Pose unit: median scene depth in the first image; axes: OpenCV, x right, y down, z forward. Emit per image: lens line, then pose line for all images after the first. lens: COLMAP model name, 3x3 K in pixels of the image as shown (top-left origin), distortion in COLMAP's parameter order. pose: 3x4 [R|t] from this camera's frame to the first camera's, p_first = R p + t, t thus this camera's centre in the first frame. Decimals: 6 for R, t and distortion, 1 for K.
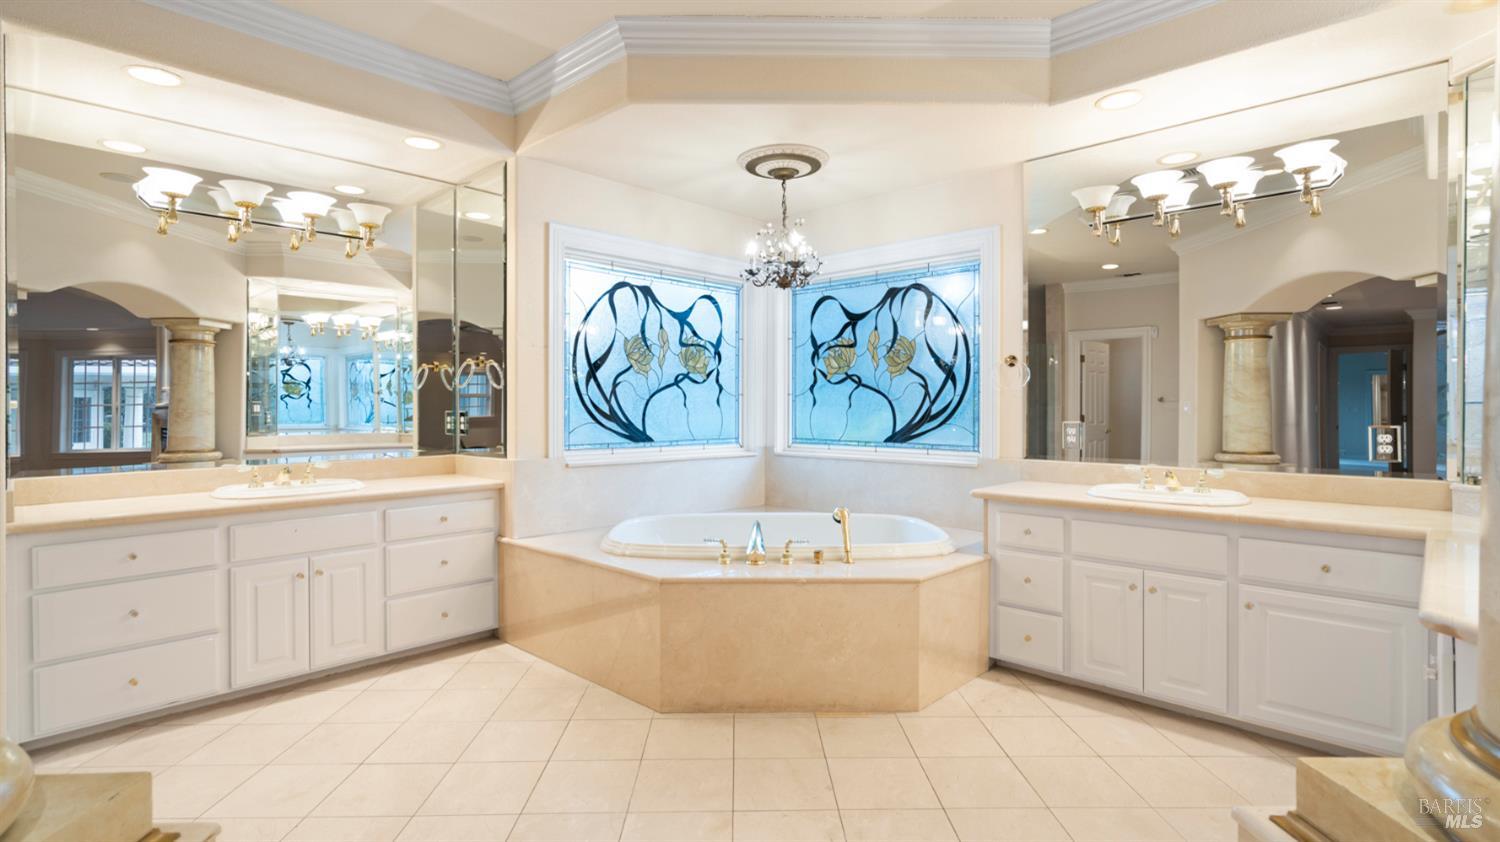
lens RADIAL K [[733.7, 0, 758.3], [0, 733.7, 411.2], [0, 0, 1]] dist [-0.000674, 0.002131]
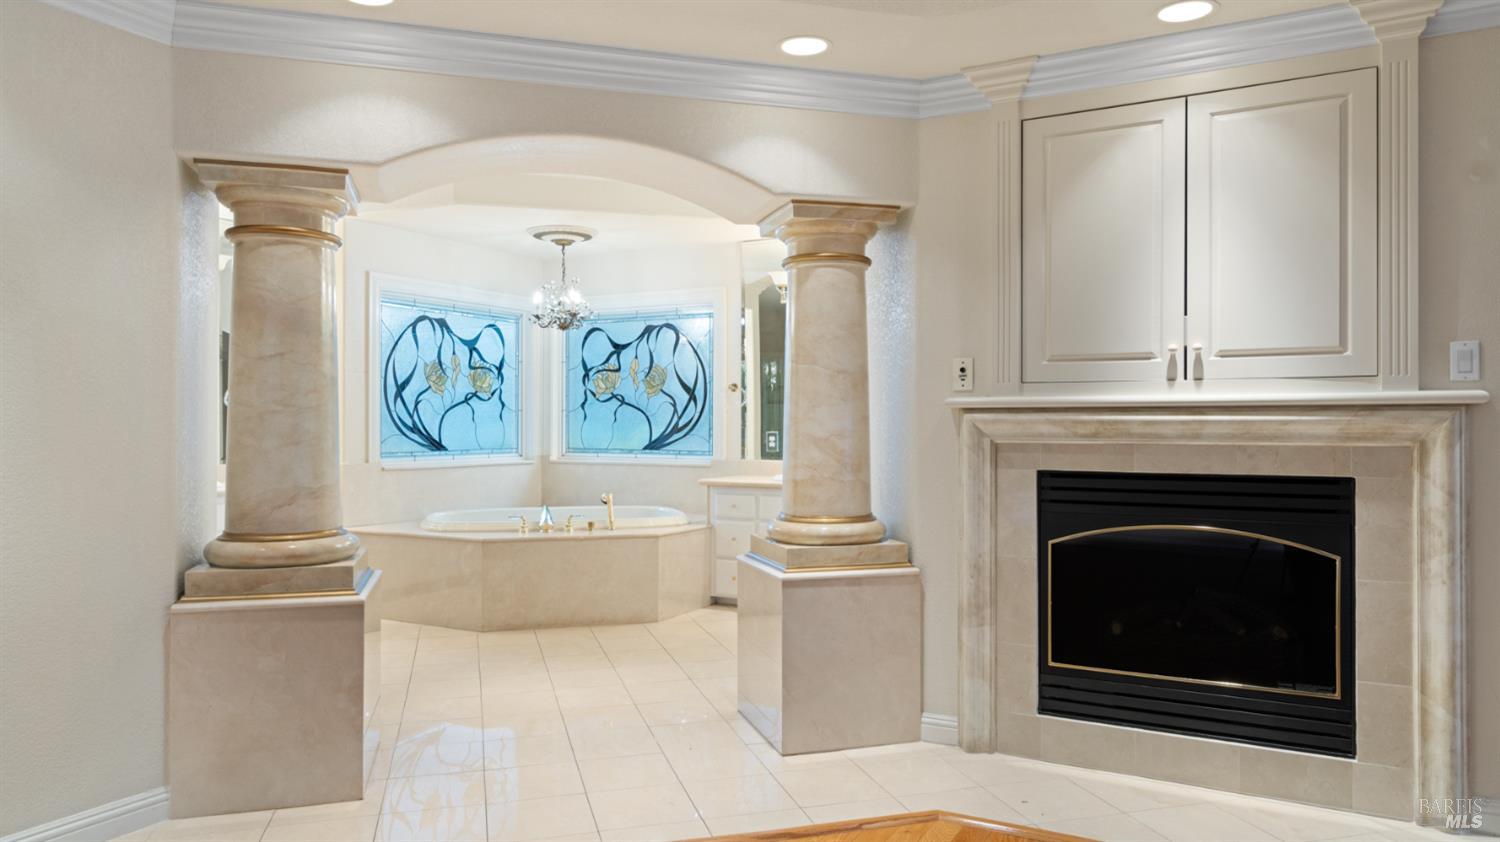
lens RADIAL K [[957.1, 0, 737.6], [0, 957.1, 419.5], [0, 0, 1]] dist [-0.002477, -0.001135]
pose [[0.970275, 0.001042, 0.242003, -0.067820], [0.000630, 0.999976, -0.006832, 0.002437], [-0.242004, 0.006781, 0.970251, -0.643582]]
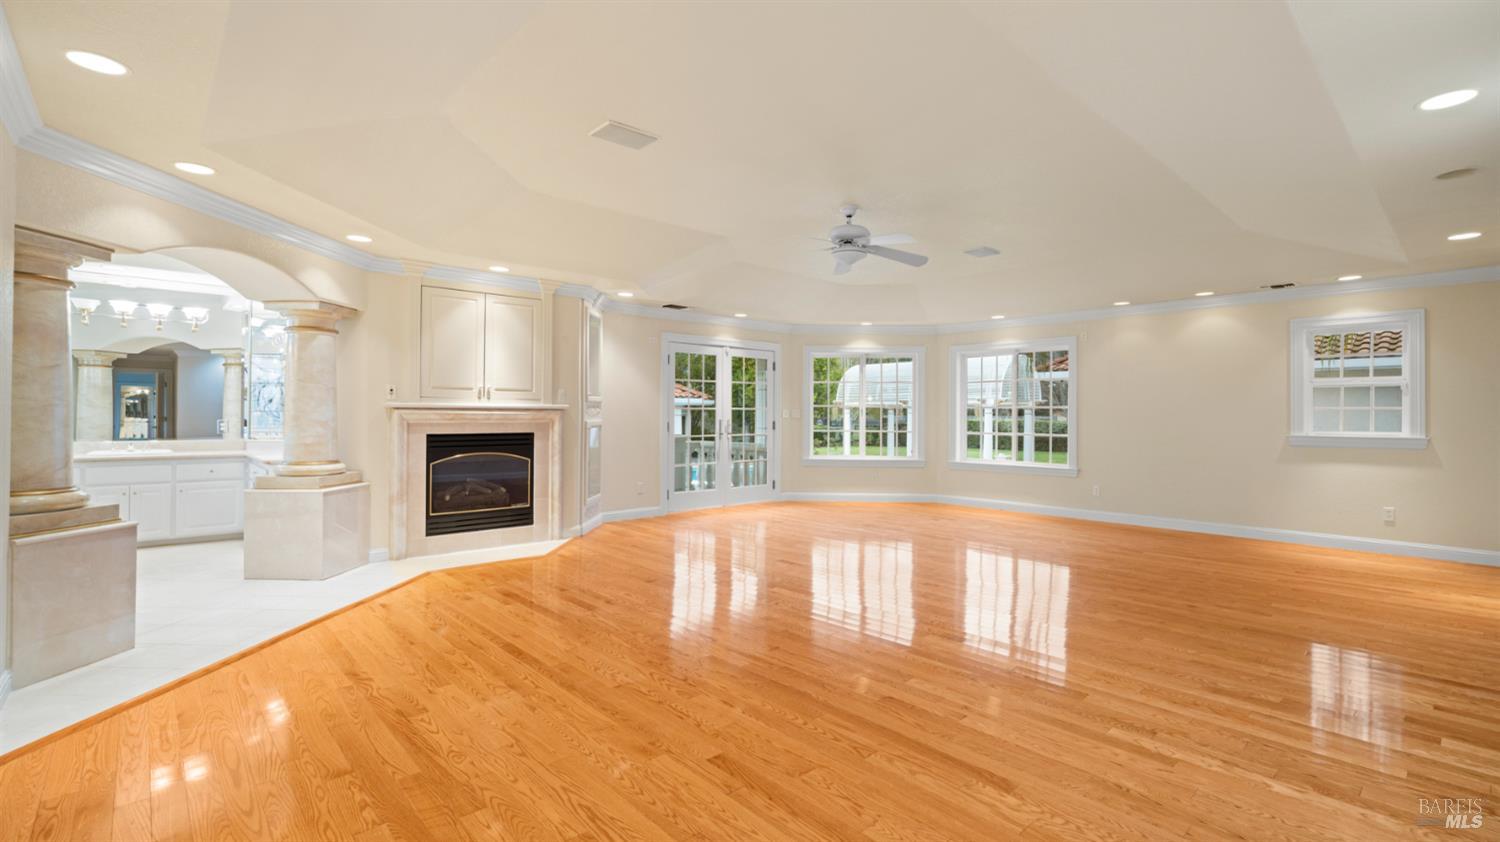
lens RADIAL K [[680.3, 0, 741.9], [0, 680.3, 414.3], [0, 0, 1]] dist [-0.003265, 0.000121]
pose [[0.100145, 0.002498, 0.994970, -0.868033], [-0.000528, 0.999997, -0.002457, 0.003473], [-0.994973, -0.000279, 0.100146, -0.683701]]
